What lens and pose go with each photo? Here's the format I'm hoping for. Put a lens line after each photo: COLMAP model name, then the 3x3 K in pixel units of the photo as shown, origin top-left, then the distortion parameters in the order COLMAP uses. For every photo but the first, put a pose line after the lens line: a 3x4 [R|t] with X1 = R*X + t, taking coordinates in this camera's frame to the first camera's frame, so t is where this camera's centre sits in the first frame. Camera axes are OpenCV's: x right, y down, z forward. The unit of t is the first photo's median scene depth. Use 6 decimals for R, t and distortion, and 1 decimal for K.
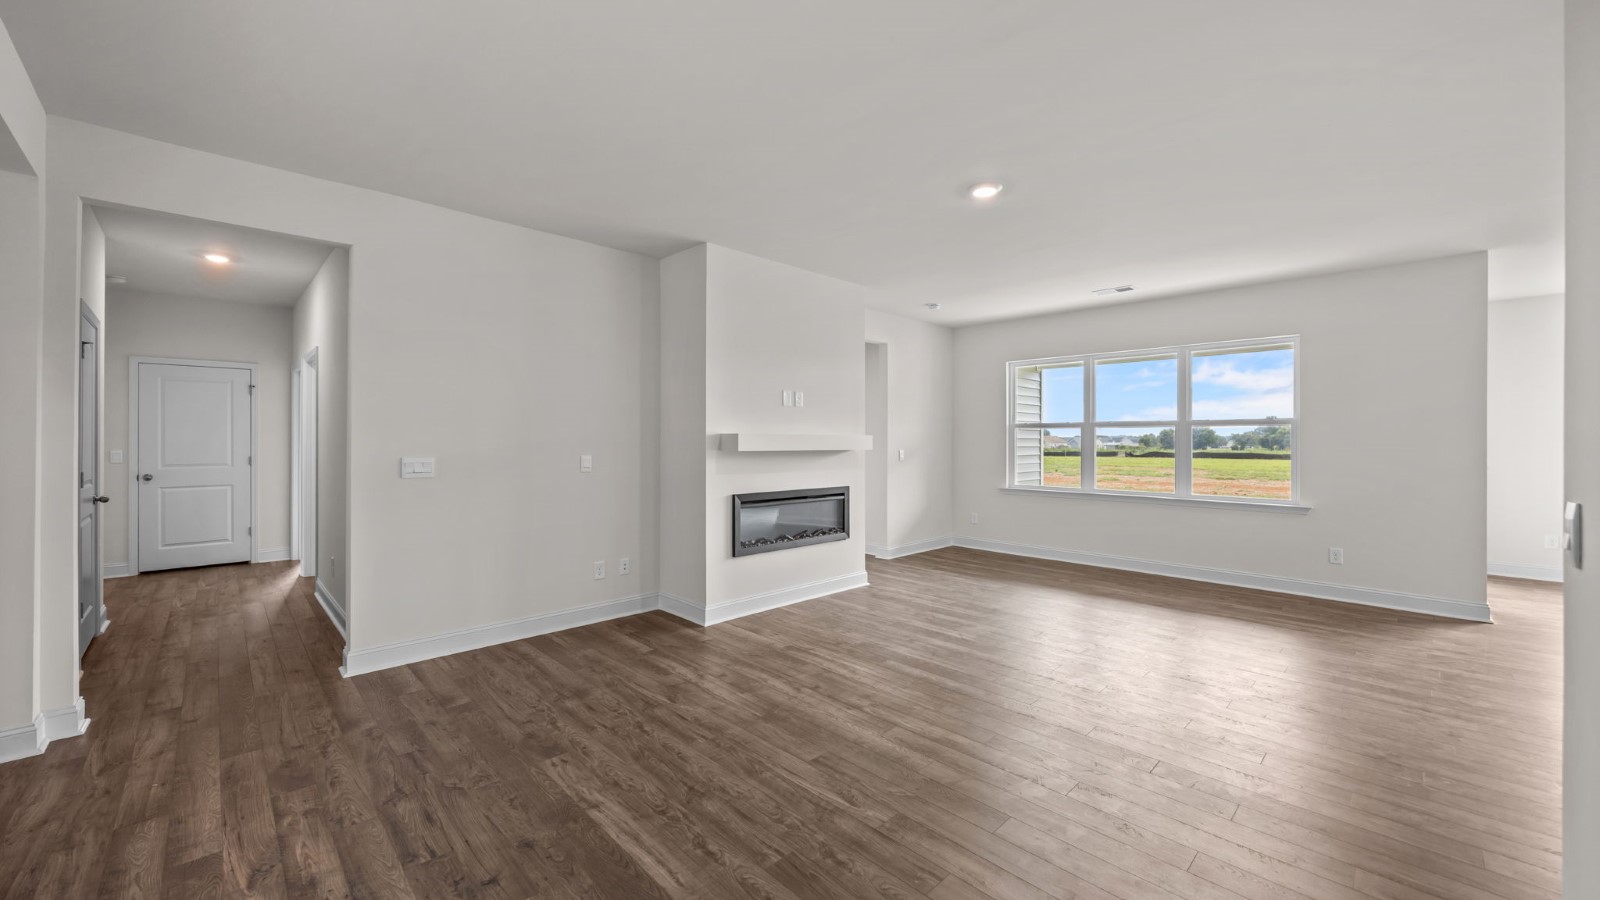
lens RADIAL K [[618.3, 0, 802.9], [0, 618.3, 436.9], [0, 0, 1]] dist [-0.003029, 0.000097]
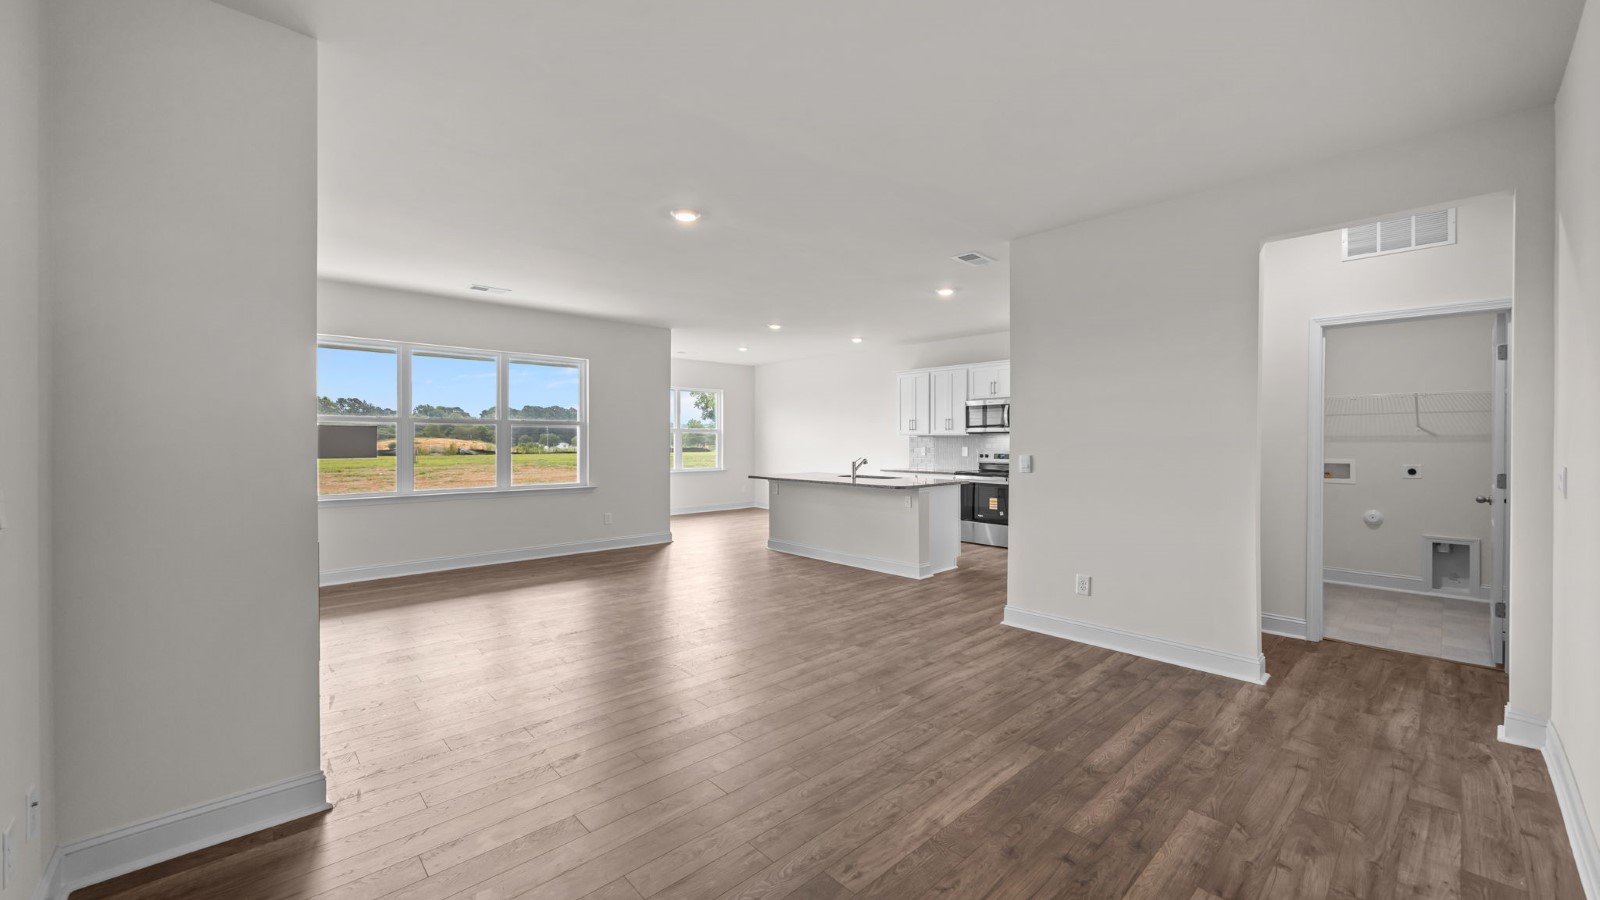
lens RADIAL K [[620.8, 0, 813.0], [0, 620.8, 434.6], [0, 0, 1]] dist [0.009158, 0.000215]
pose [[0.005266, 0.003724, 0.999979, -1.303384], [-0.004255, 0.999984, -0.003702, 0.002941], [-0.999977, -0.004235, 0.005281, 1.186108]]
